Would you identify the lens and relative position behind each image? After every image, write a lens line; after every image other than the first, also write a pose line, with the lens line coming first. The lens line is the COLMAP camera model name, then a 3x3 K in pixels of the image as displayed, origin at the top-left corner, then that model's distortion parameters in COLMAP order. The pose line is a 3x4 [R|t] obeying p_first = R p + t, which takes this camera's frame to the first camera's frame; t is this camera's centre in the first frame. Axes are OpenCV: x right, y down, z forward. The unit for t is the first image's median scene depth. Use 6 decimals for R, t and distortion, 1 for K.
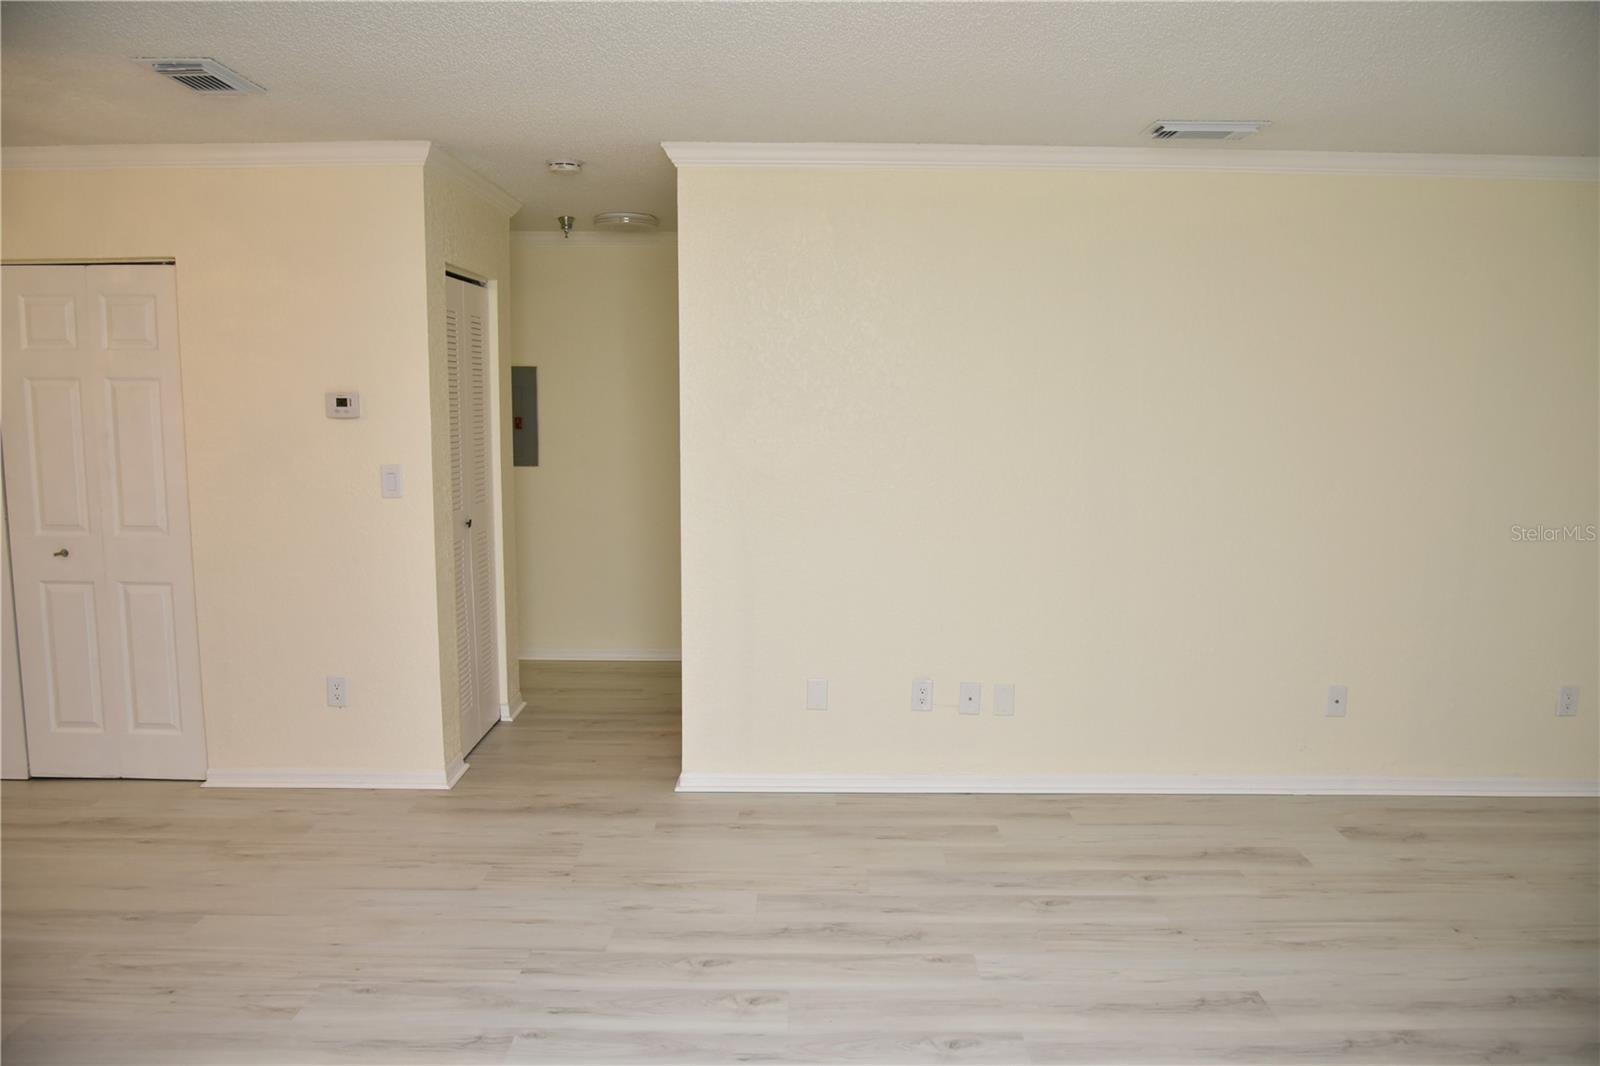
lens RADIAL K [[1087.6, 0, 809.0], [0, 1087.6, 538.2], [0, 0, 1]] dist [-0.034920, 0.000717]
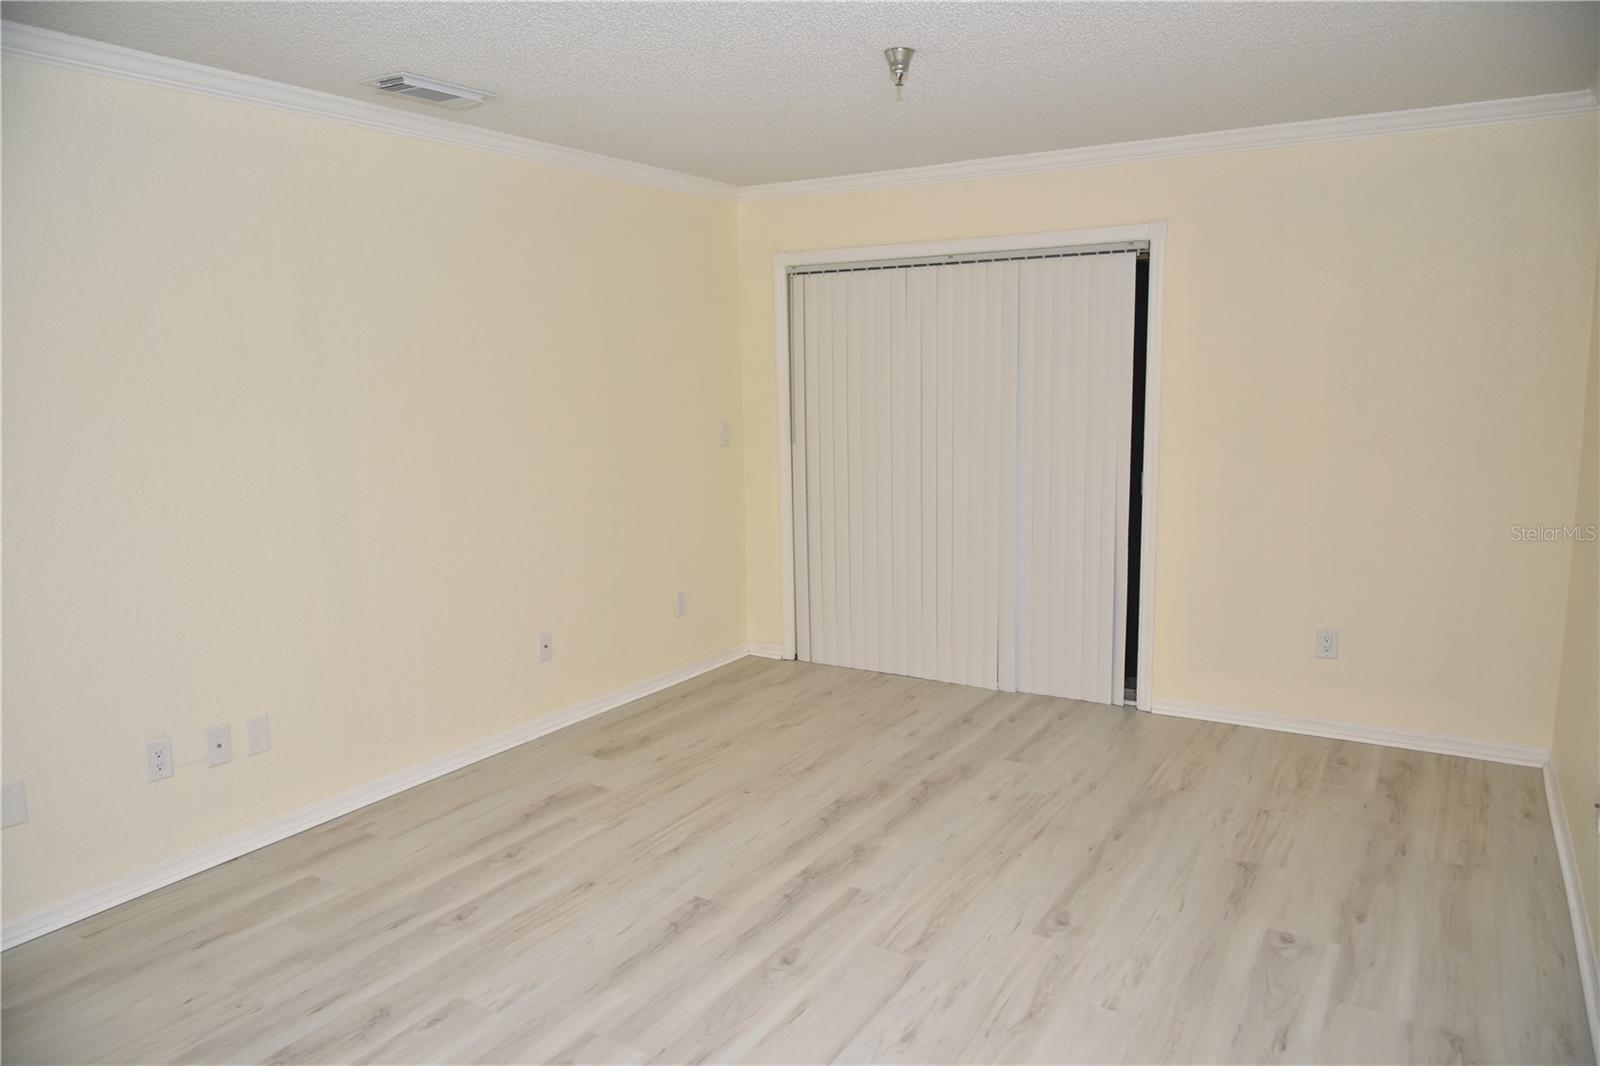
lens RADIAL K [[1085.5, 0, 807.2], [0, 1085.5, 538.4], [0, 0, 1]] dist [-0.039272, 0.005981]
pose [[0.519388, -0.146093, 0.841958, -0.325101], [0.130338, 0.987293, 0.090907, -0.024989], [-0.844540, 0.062523, 0.531830, 0.222921]]
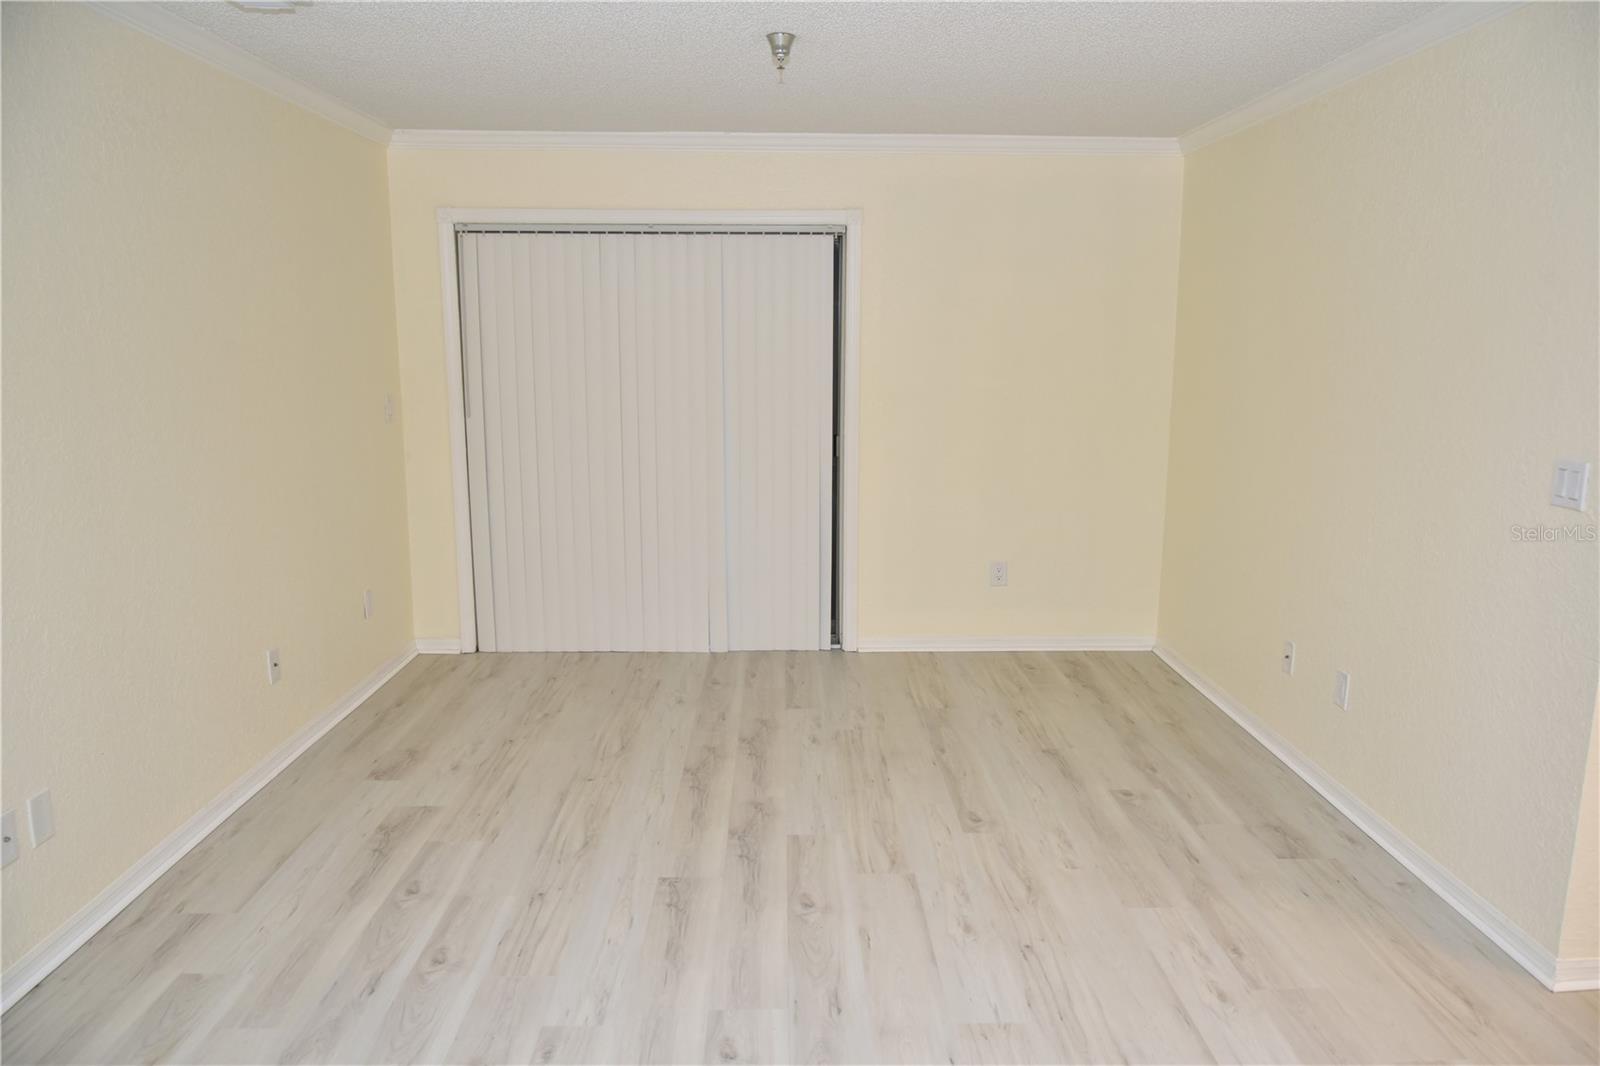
lens RADIAL K [[1135.2, 0, 823.3], [0, 1135.2, 537.5], [0, 0, 1]] dist [-0.037240, 0.002498]
pose [[-0.035226, -0.182972, 0.982487, -0.515292], [0.123273, 0.974794, 0.185960, -0.085336], [-0.991747, 0.127665, -0.011783, 0.634009]]
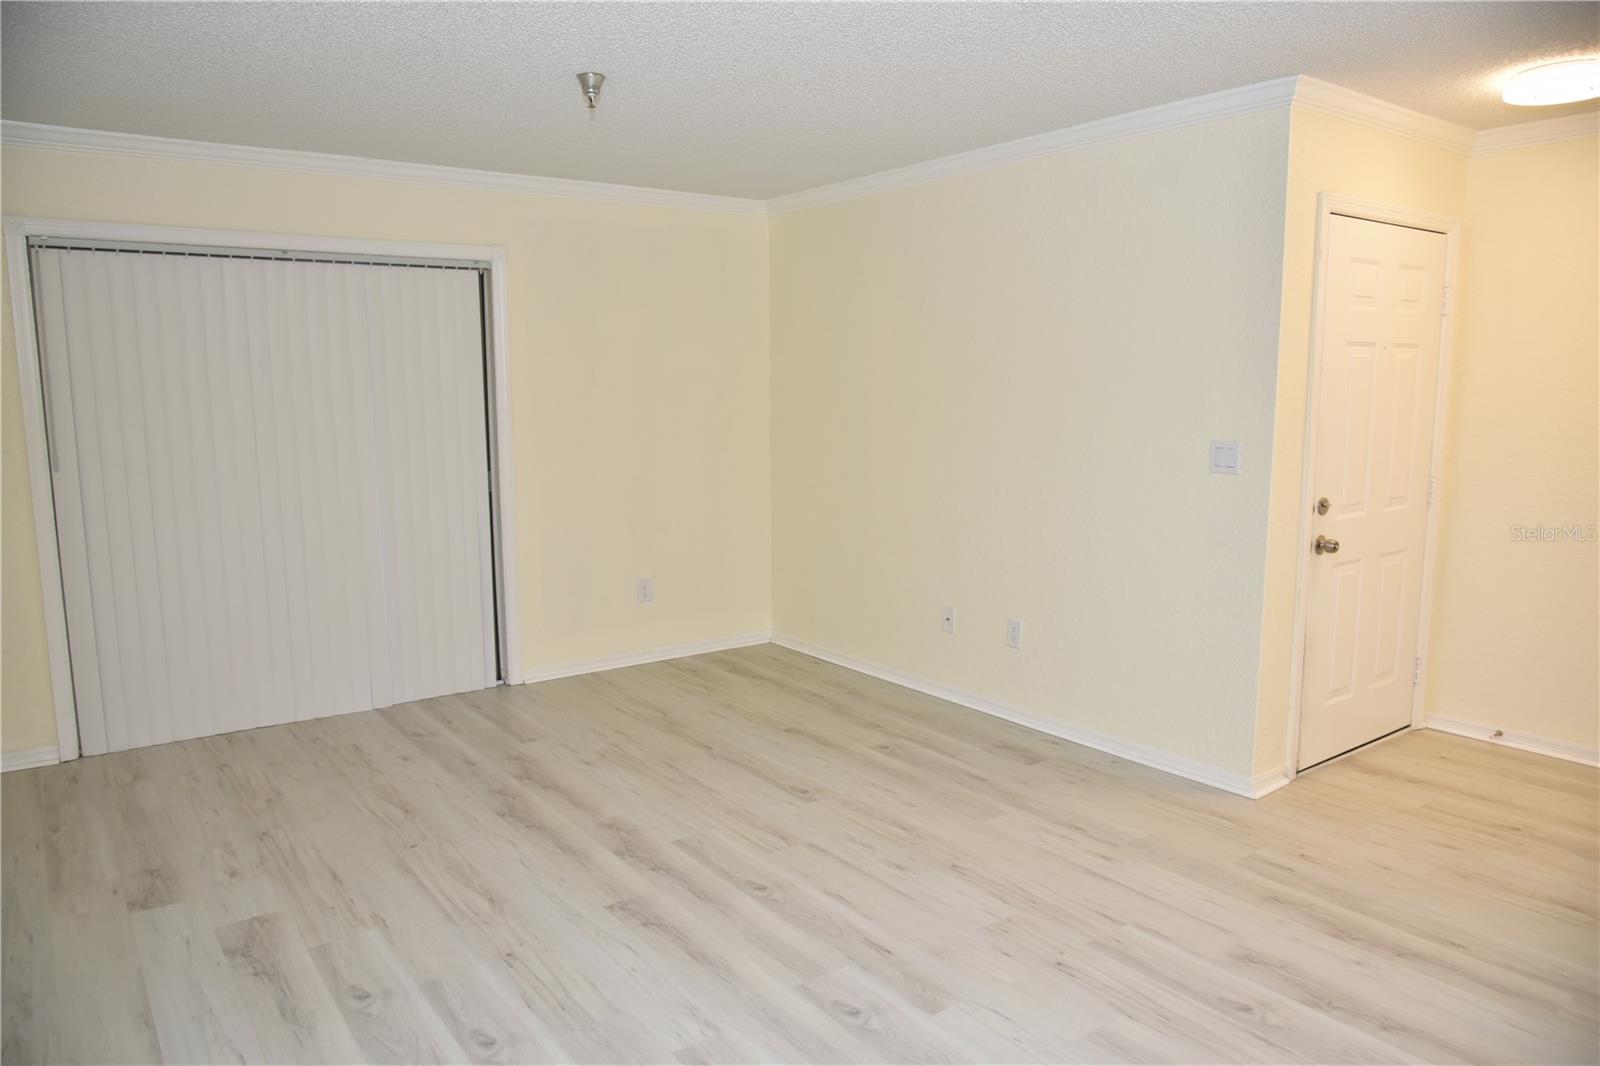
lens RADIAL K [[1085.5, 0, 807.2], [0, 1085.5, 538.4], [0, 0, 1]] dist [-0.039272, 0.005981]
pose [[-0.593579, -0.118633, 0.795984, -0.410713], [0.102915, 0.969765, 0.221278, -0.122035], [-0.798168, 0.213265, -0.563423, 1.078473]]
